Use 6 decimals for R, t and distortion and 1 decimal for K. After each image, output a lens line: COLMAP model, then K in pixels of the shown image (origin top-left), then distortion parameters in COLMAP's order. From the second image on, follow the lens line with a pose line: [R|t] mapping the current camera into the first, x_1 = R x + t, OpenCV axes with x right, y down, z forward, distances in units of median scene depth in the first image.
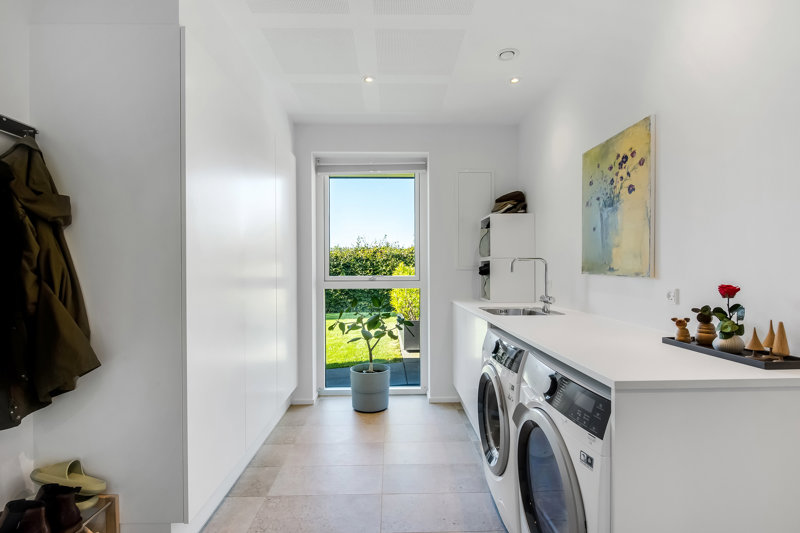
lens RADIAL K [[383.4, 0, 401.0], [0, 383.4, 270.8], [0, 0, 1]] dist [-0.008309, -0.000474]
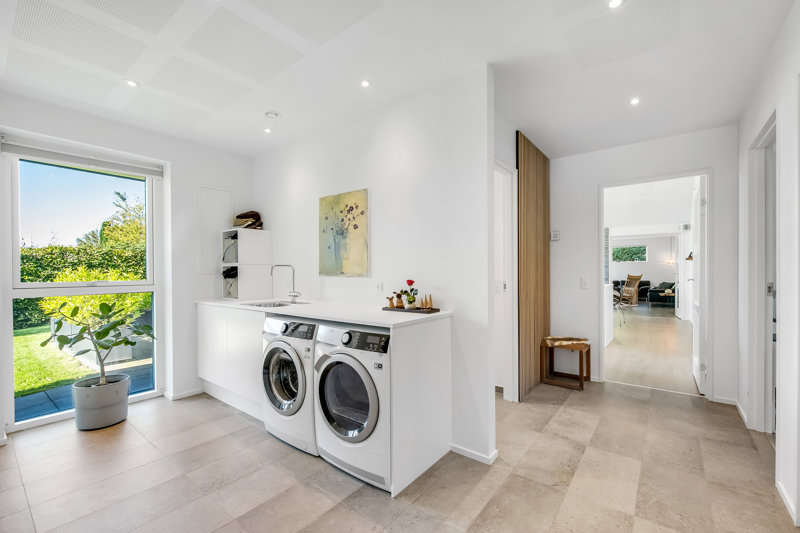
lens RADIAL K [[331.4, 0, 403.8], [0, 331.4, 272.2], [0, 0, 1]] dist [-0.013164, -0.000210]
pose [[0.631214, -0.001372, 0.775608, -0.381020], [0.006588, 0.999972, -0.003593, -0.000410], [-0.775581, 0.007378, 0.631205, -0.107431]]
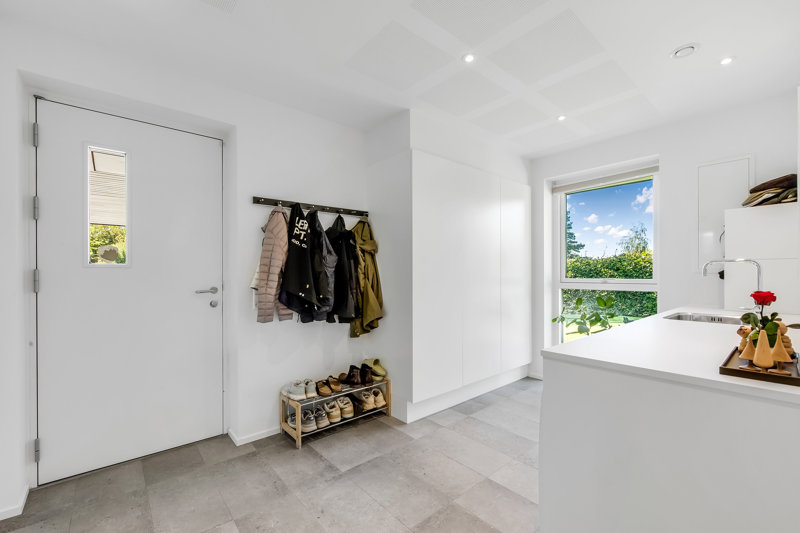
lens RADIAL K [[331.4, 0, 399.7], [0, 331.4, 273.7], [0, 0, 1]] dist [-0.013164, -0.000210]
pose [[0.632336, 0.002338, -0.774691, 0.529457], [-0.001225, 0.999997, 0.002018, -0.003227], [0.774693, -0.000327, 0.632337, -0.089837]]
